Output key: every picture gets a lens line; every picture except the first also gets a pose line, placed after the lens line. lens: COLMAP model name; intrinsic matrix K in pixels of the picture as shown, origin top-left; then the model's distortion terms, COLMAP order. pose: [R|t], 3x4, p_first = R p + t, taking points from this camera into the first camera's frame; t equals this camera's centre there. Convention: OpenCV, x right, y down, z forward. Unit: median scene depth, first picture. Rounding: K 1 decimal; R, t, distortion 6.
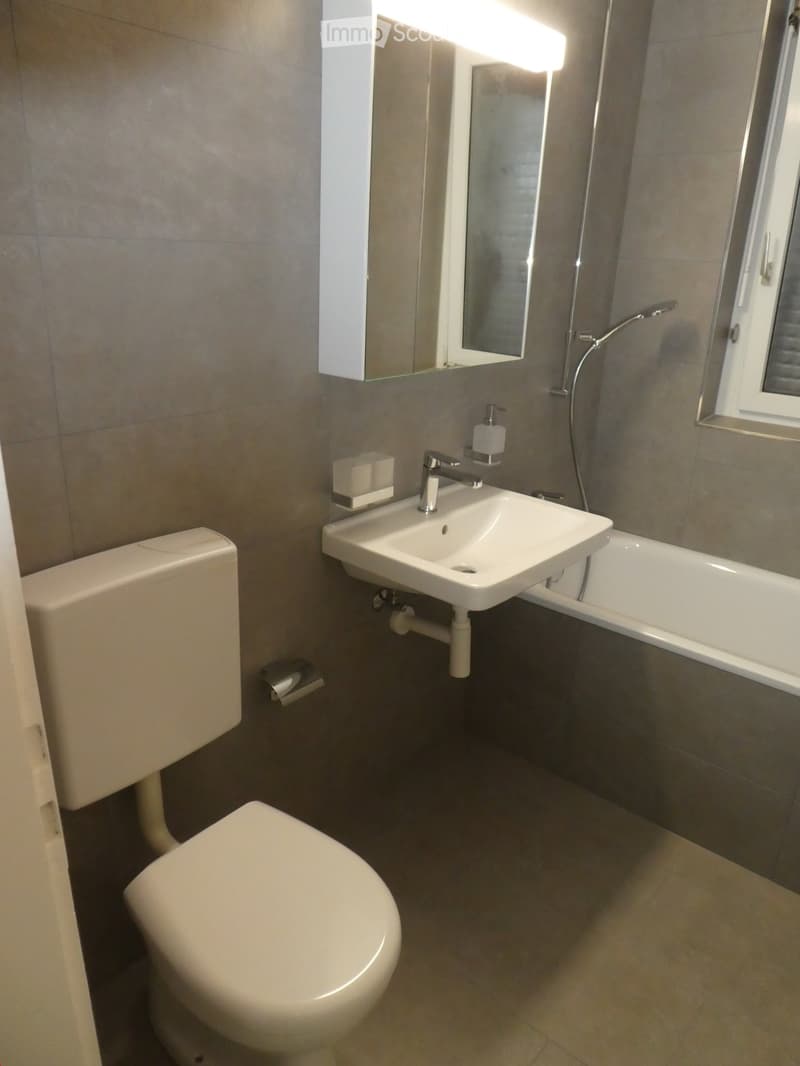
lens RADIAL K [[776.0, 0, 385.0], [0, 776.0, 532.7], [0, 0, 1]] dist [-0.015709, -0.005367]
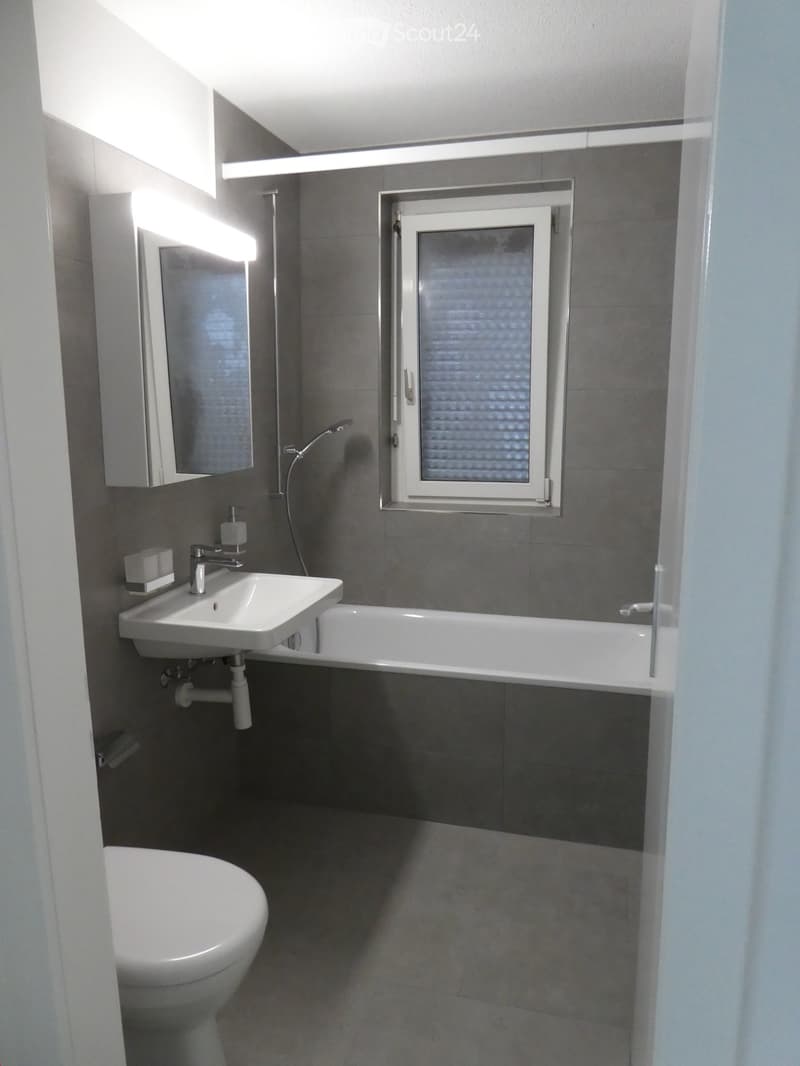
lens RADIAL K [[775.4, 0, 400.0], [0, 775.4, 533.0], [0, 0, 1]] dist [-0.009062, 0.003256]
pose [[0.898173, -0.116273, 0.423988, -0.158380], [0.187530, 0.973582, -0.130271, 0.092768], [-0.397640, 0.196516, 0.896250, -0.220749]]
